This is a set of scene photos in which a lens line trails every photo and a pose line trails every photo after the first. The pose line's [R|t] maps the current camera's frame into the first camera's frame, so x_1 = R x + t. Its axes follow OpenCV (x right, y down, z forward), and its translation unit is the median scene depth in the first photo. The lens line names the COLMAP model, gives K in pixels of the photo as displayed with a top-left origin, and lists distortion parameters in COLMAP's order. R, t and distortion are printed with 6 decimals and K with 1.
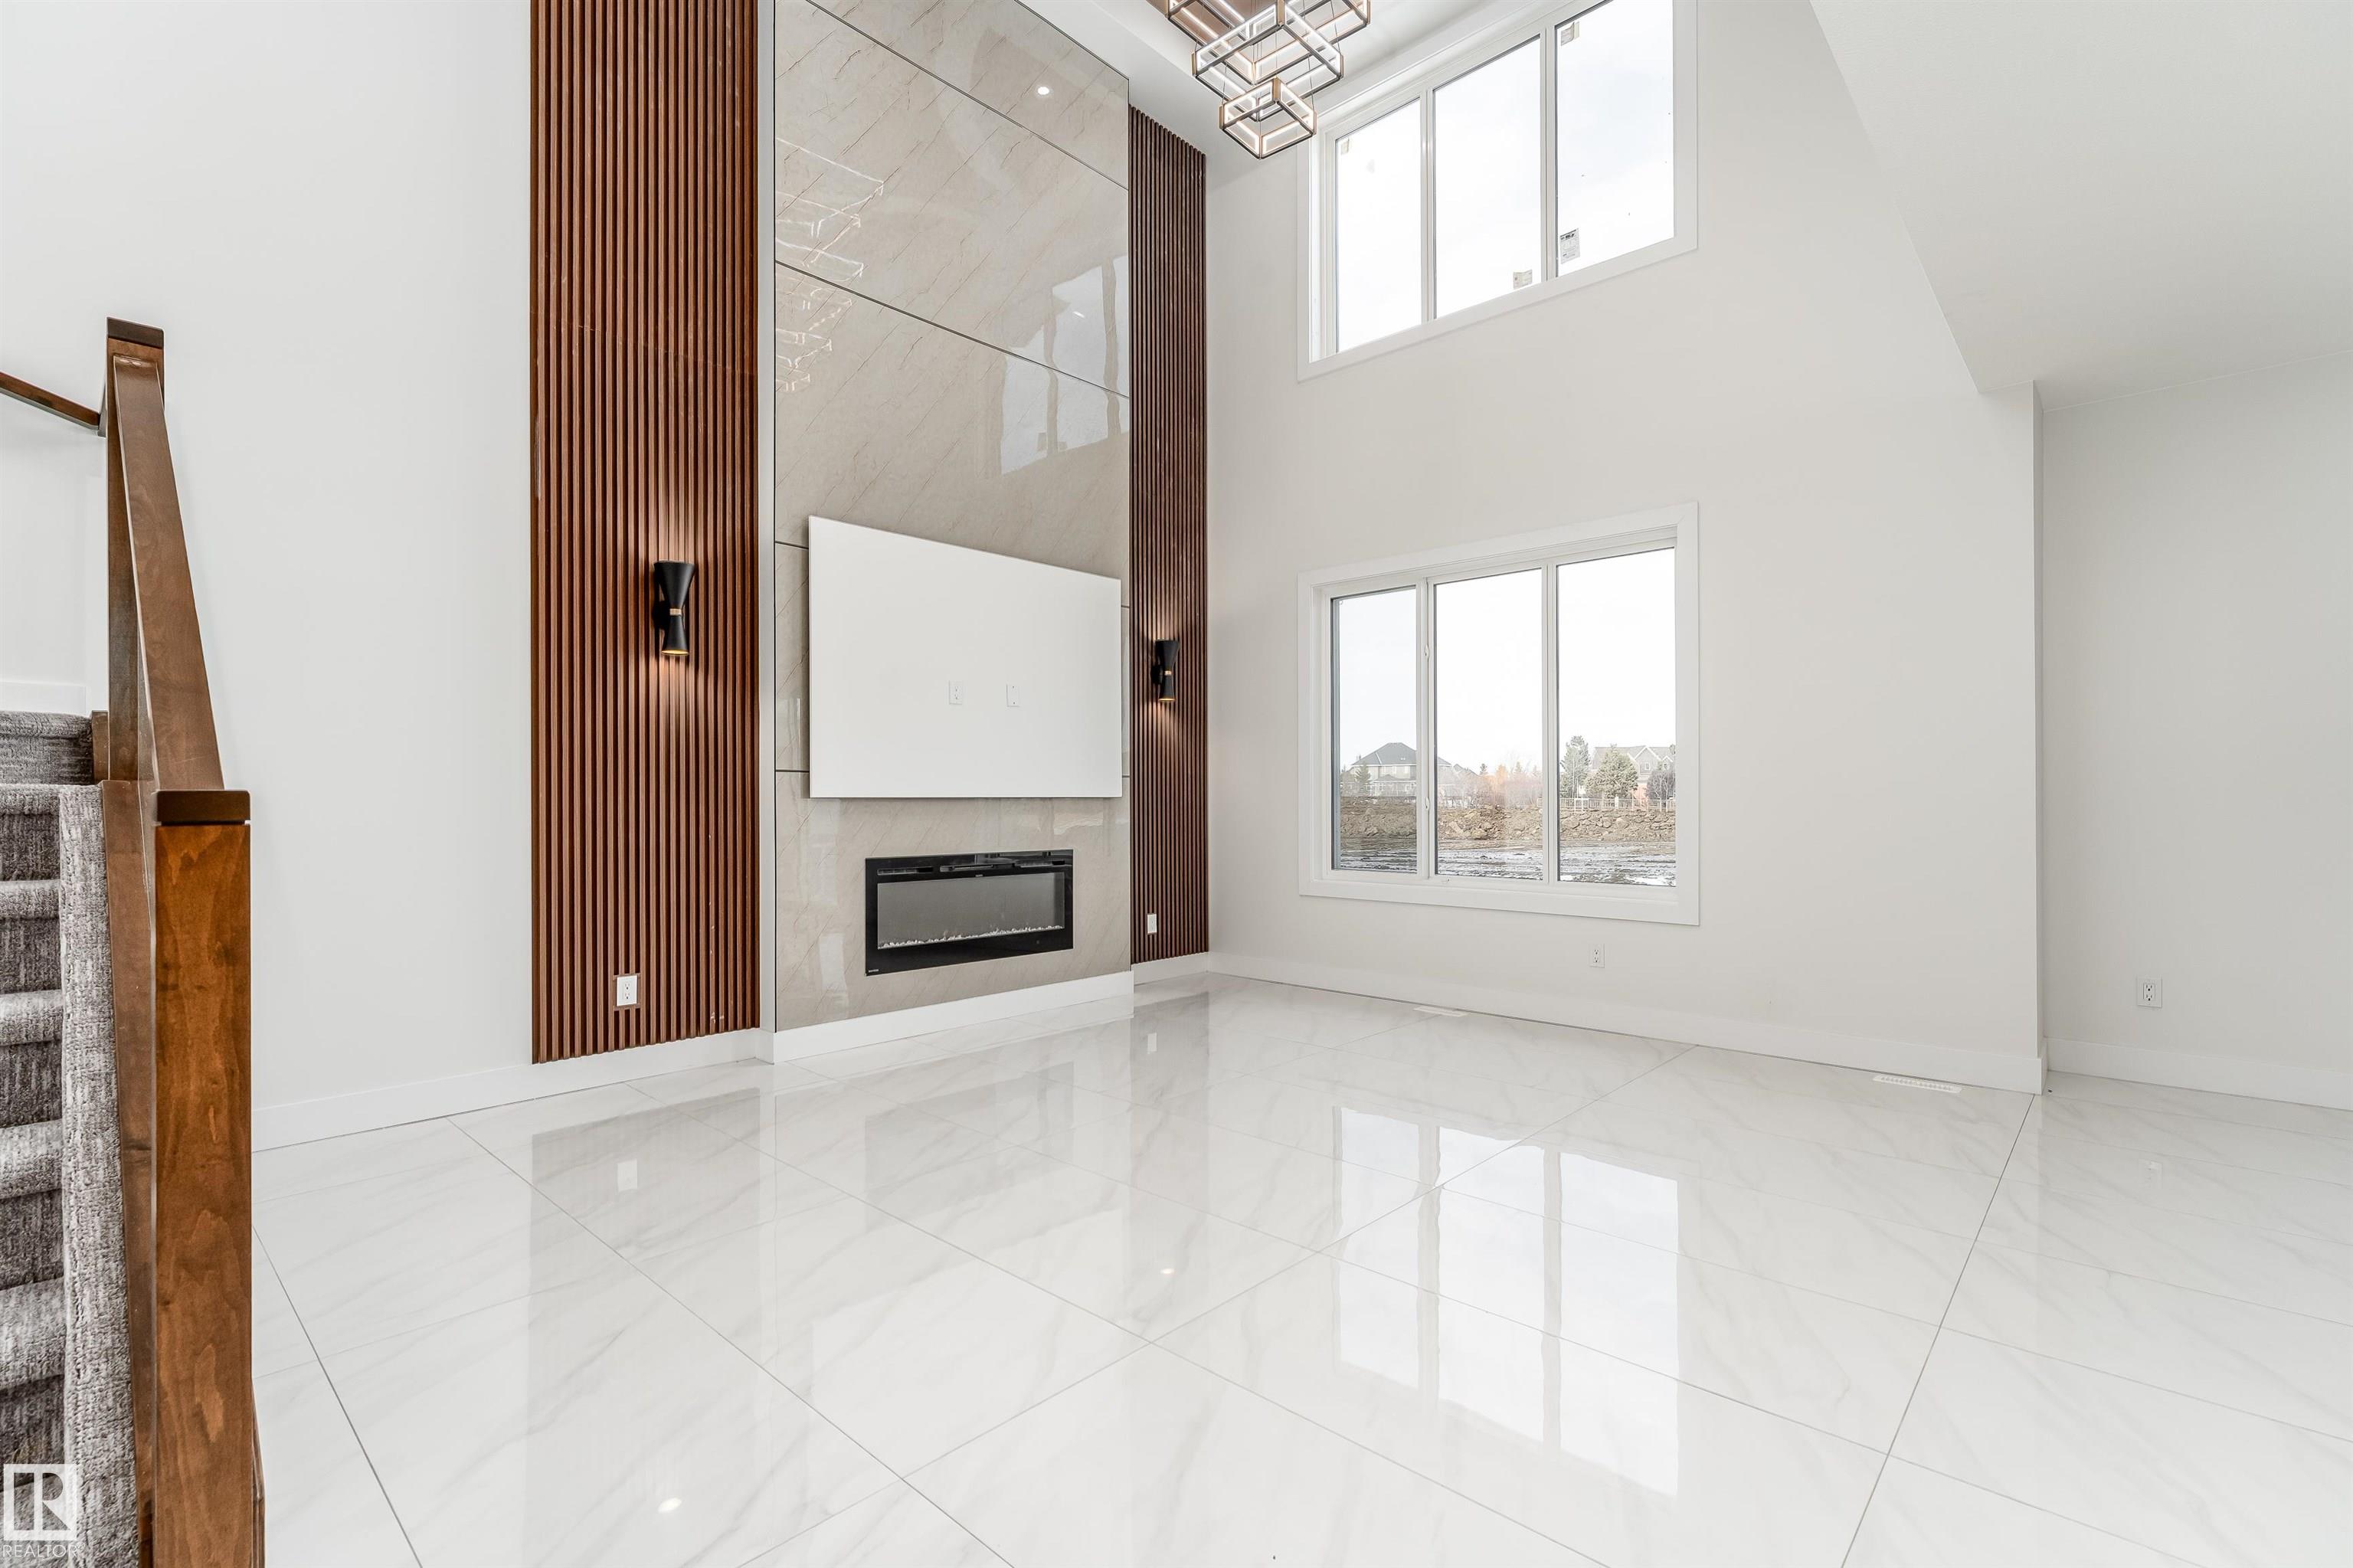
lens RADIAL K [[1062.9, 0, 1158.4], [0, 1062.9, 796.7], [0, 0, 1]] dist [-0.001671, -0.000781]
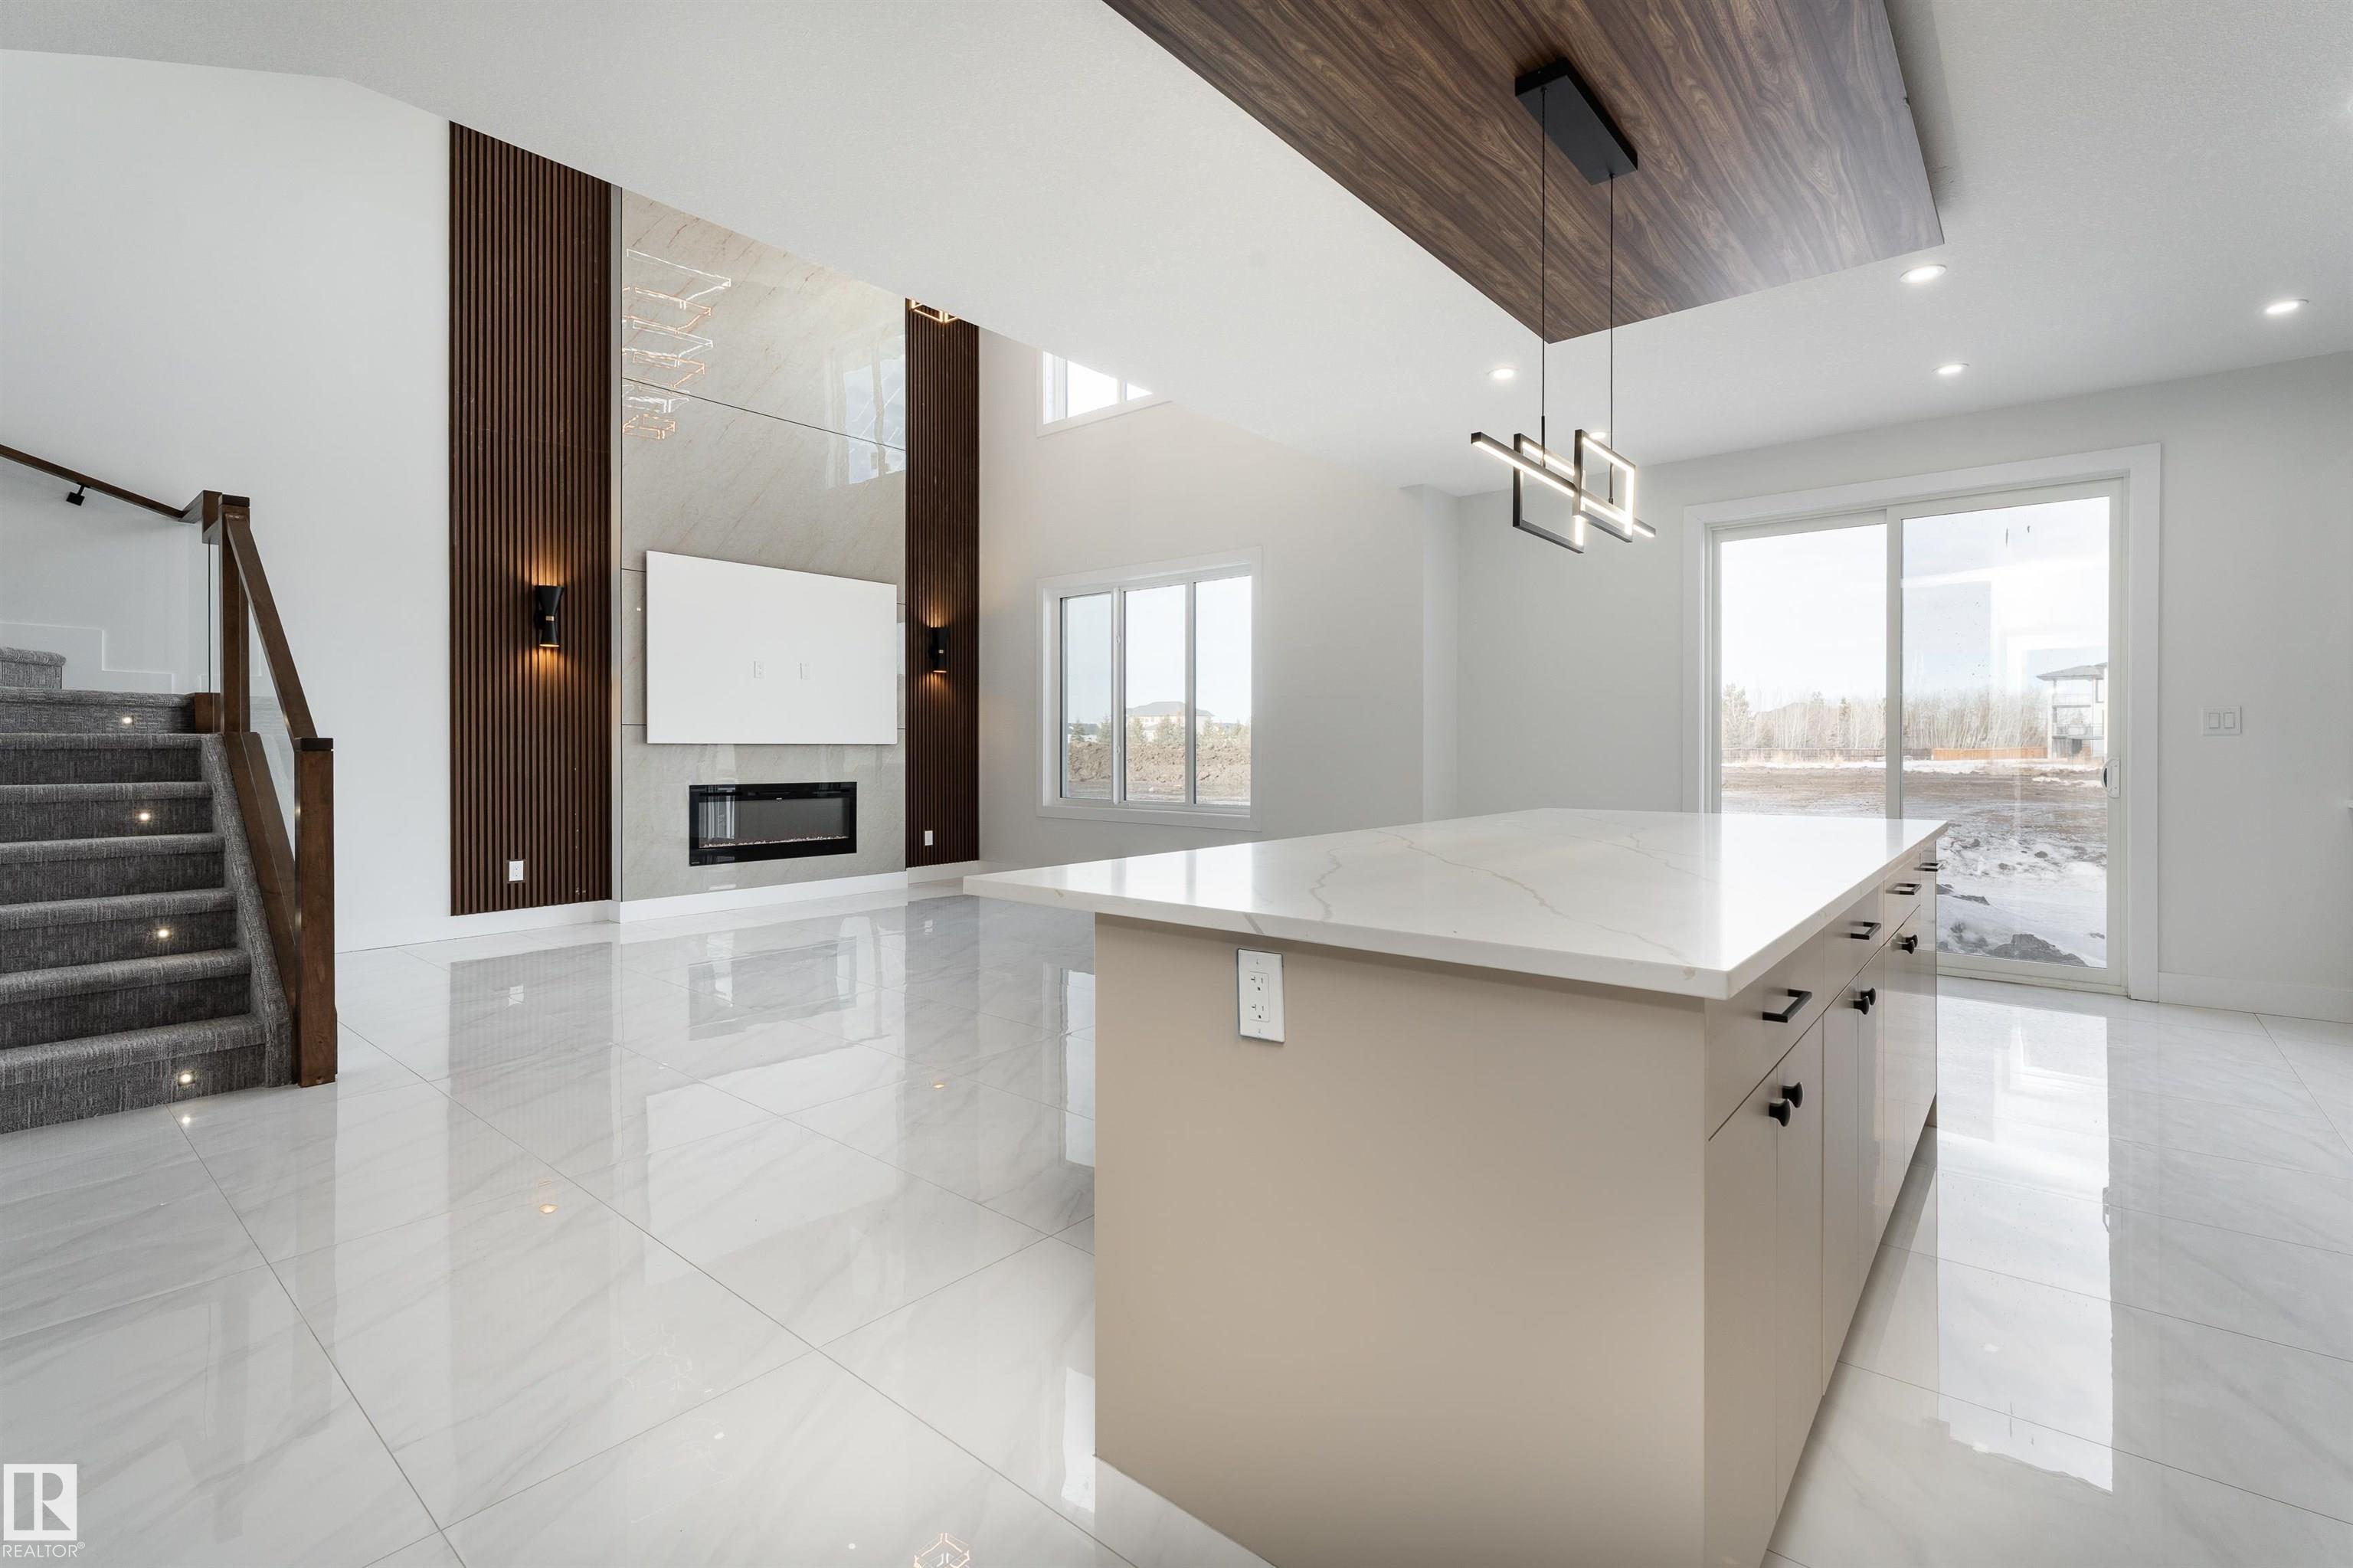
lens RADIAL K [[1049.4, 0, 1137.8], [0, 1049.4, 753.1], [0, 0, 1]] dist [0.002699, -0.001045]
pose [[0.999165, 0.004500, 0.040609, 0.254689], [-0.004807, 0.999961, 0.007461, 0.000728], [-0.040574, -0.007650, 0.999147, -0.416741]]
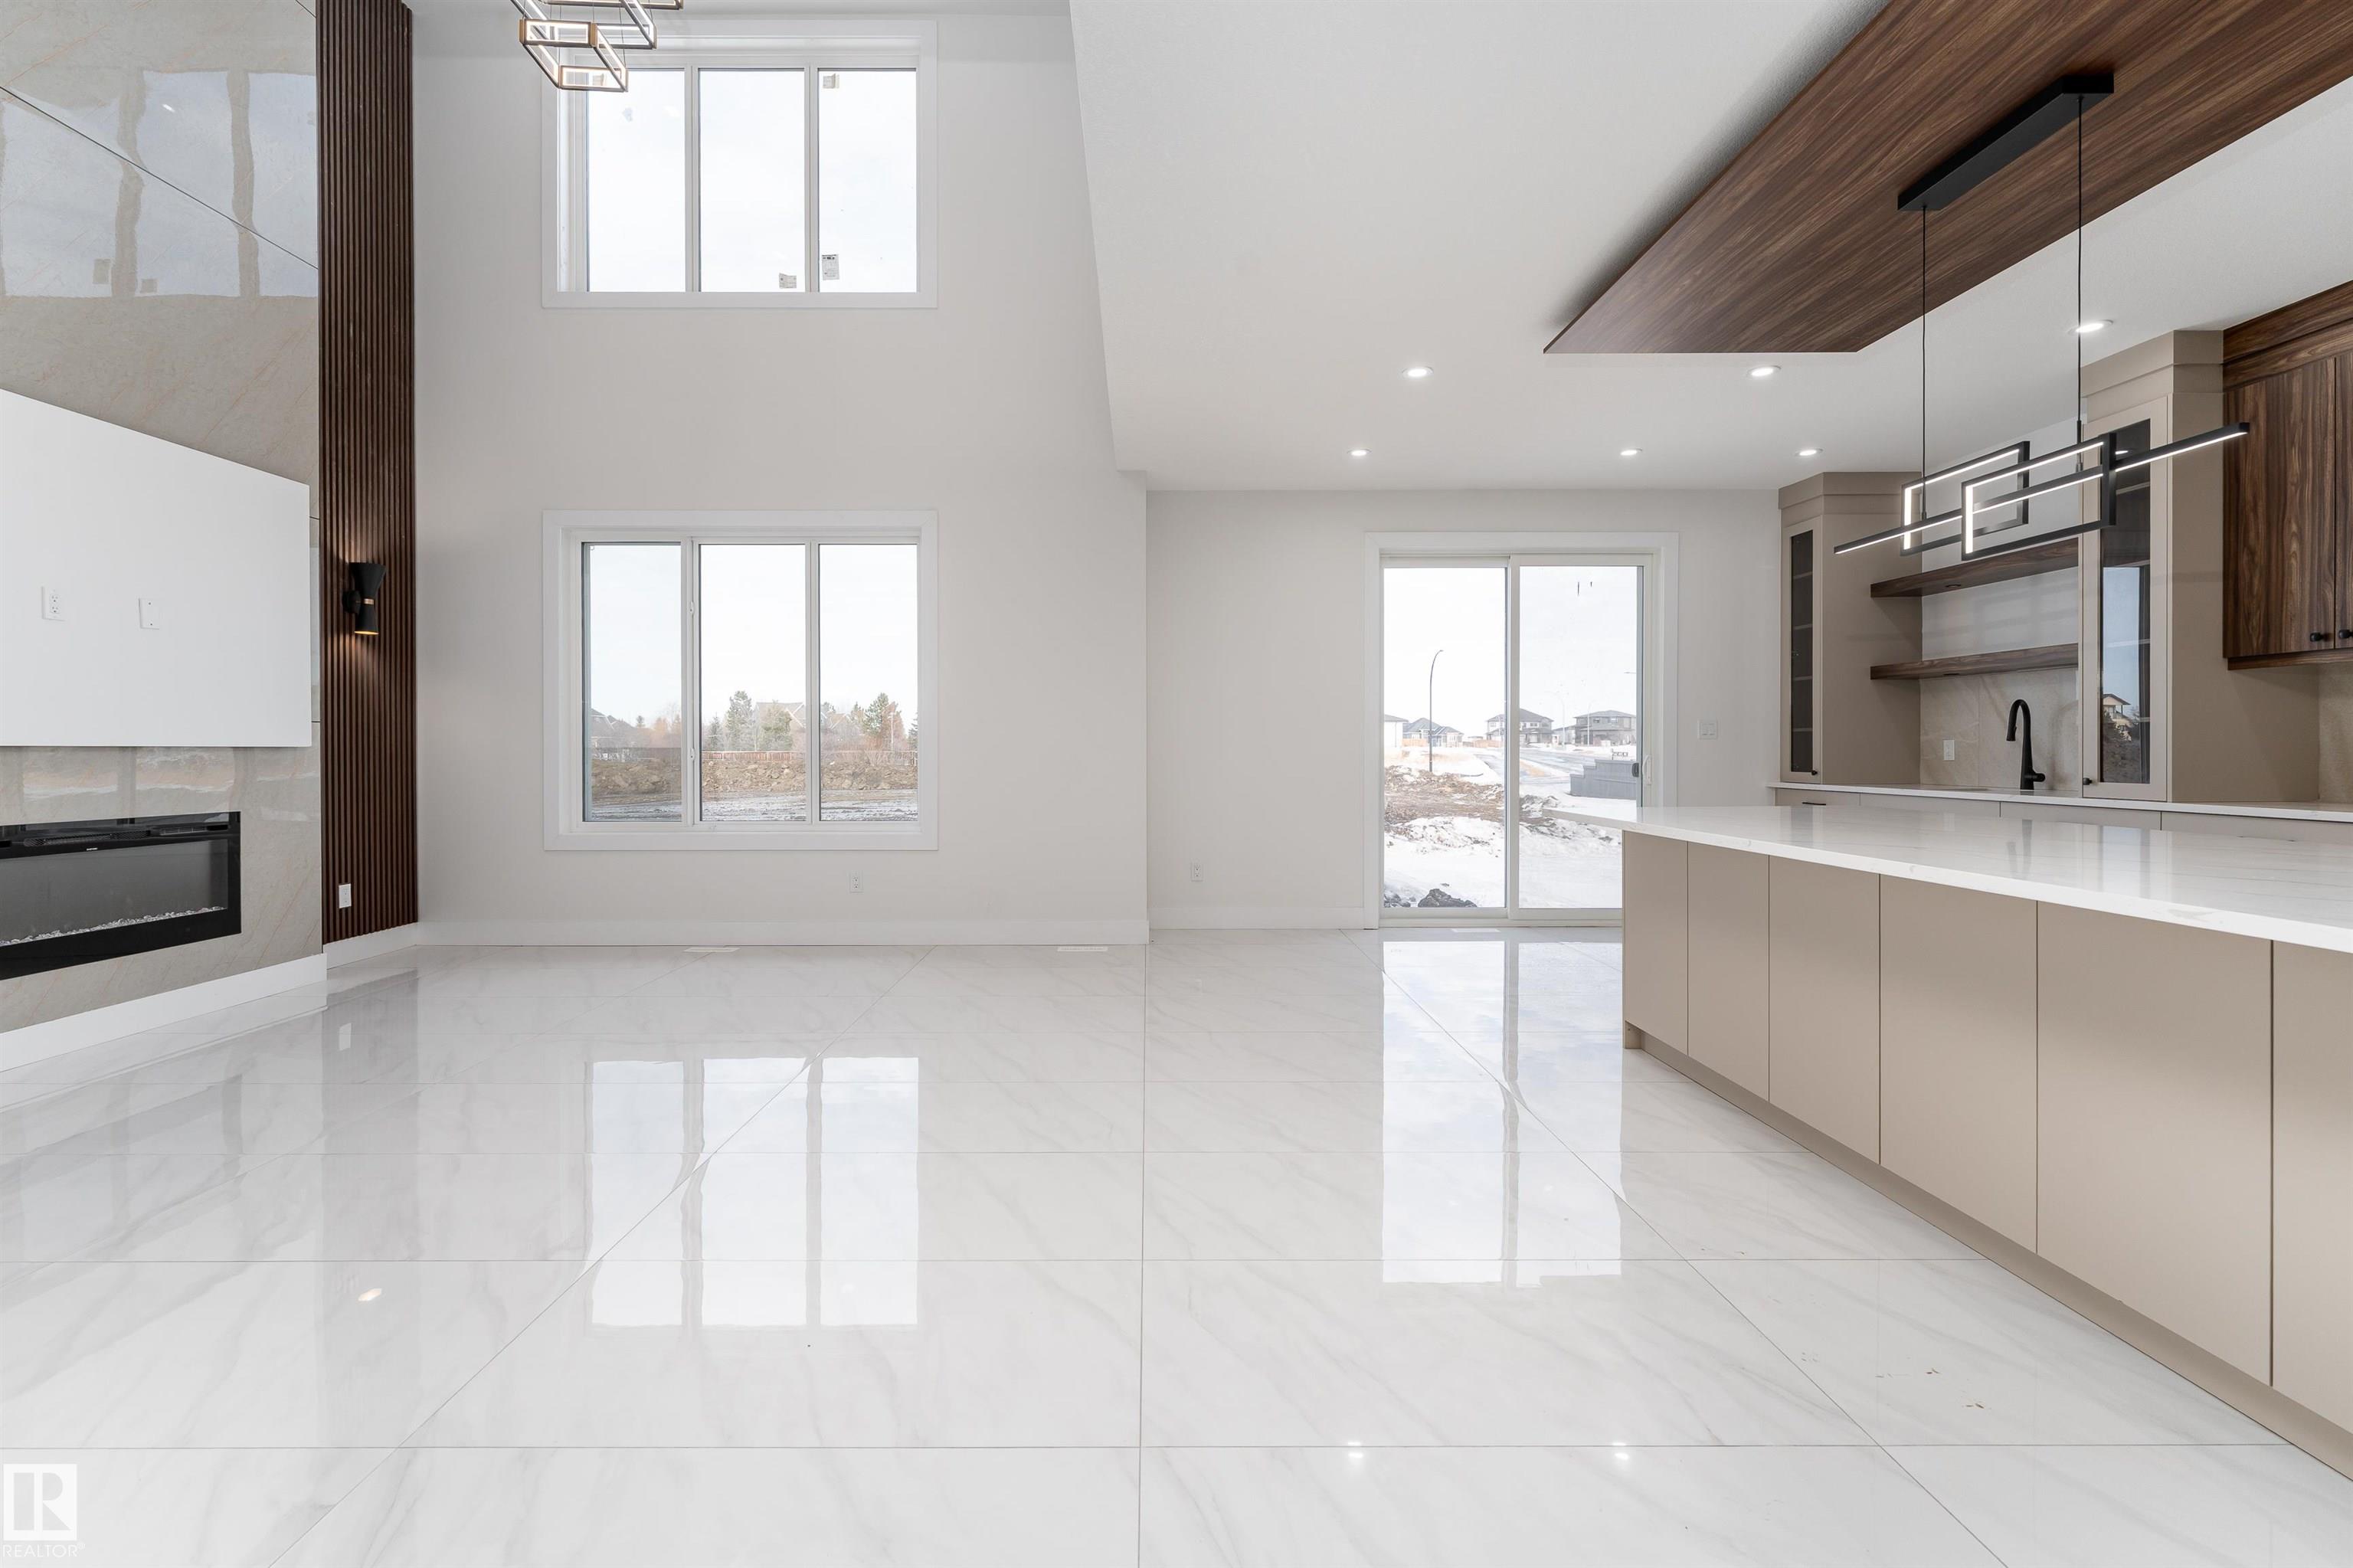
lens RADIAL K [[1049.4, 0, 1139.6], [0, 1049.4, 753.0], [0, 0, 1]] dist [0.002699, -0.001045]
pose [[0.723187, 0.000229, 0.690652, -0.157166], [-0.002089, 0.999996, 0.001856, 0.003740], [-0.690649, -0.002785, 0.723185, -0.055180]]
